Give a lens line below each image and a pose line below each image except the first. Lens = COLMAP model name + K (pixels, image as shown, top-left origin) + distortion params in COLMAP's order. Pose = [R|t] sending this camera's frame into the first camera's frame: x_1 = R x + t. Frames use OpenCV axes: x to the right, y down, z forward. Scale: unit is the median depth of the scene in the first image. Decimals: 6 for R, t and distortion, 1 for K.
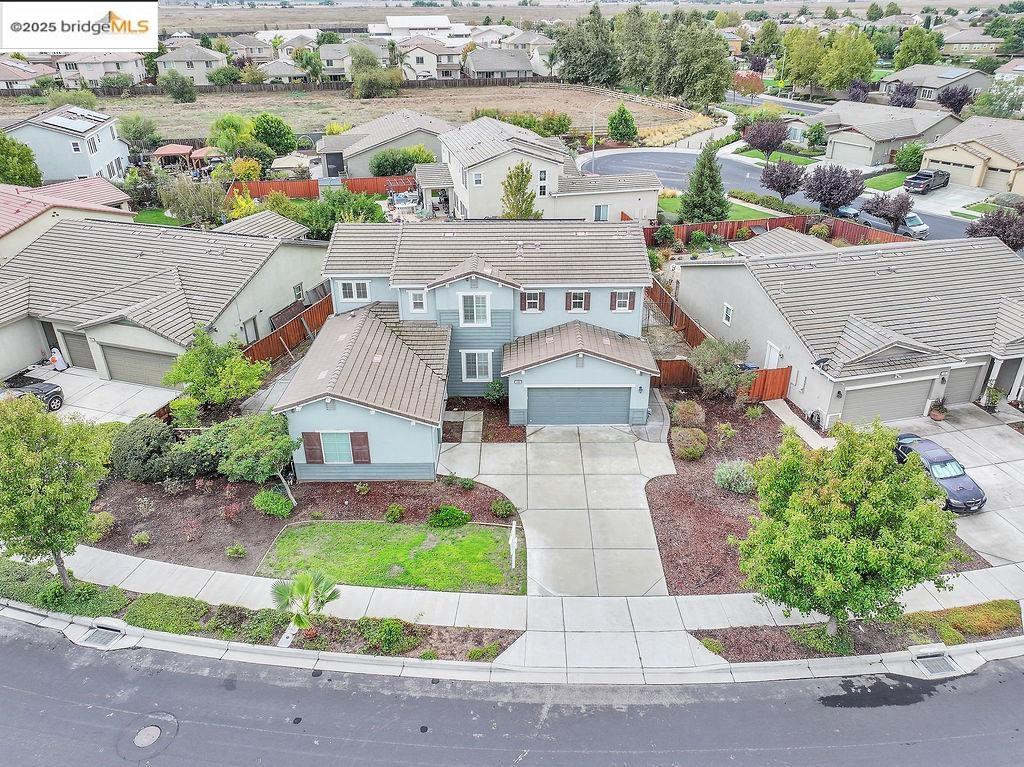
lens RADIAL K [[751.0, 0, 512.0], [0, 751.0, 383.5], [0, 0, 1]] dist [0.006768, 0.013581]
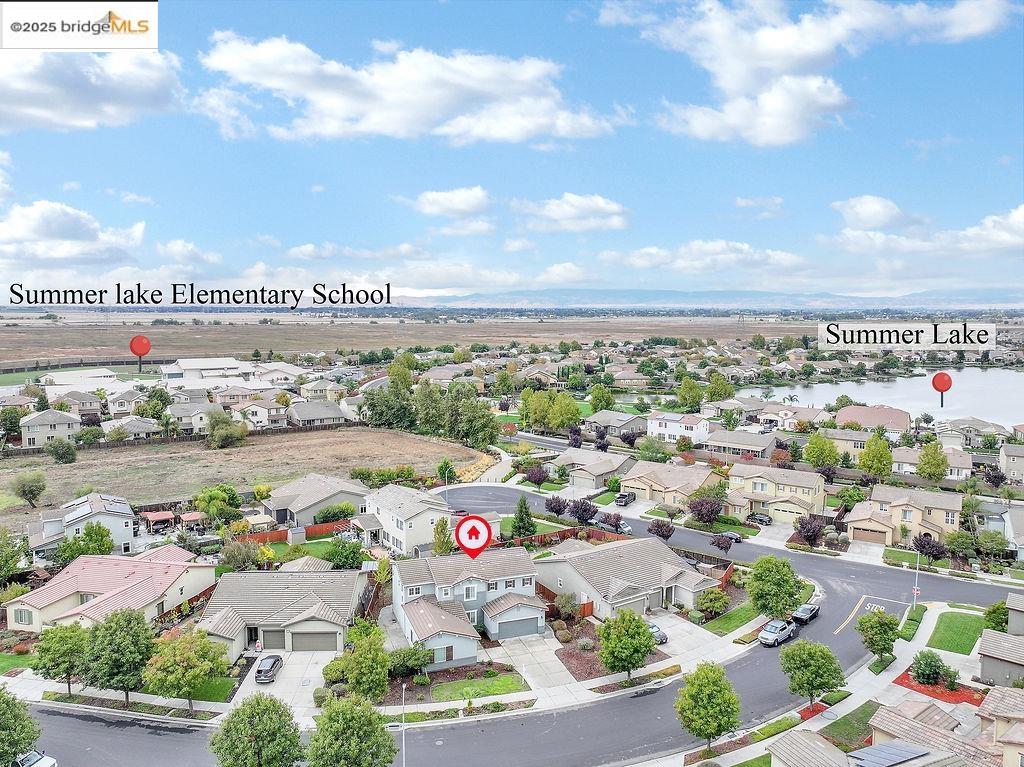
lens RADIAL K [[751.0, 0, 512.0], [0, 751.0, 383.5], [0, 0, 1]] dist [0.006768, 0.013581]
pose [[0.940258, -0.028931, 0.339232, -0.657967], [0.150755, 0.928759, -0.338644, 0.103733], [-0.305267, 0.369553, 0.877634, -1.276354]]
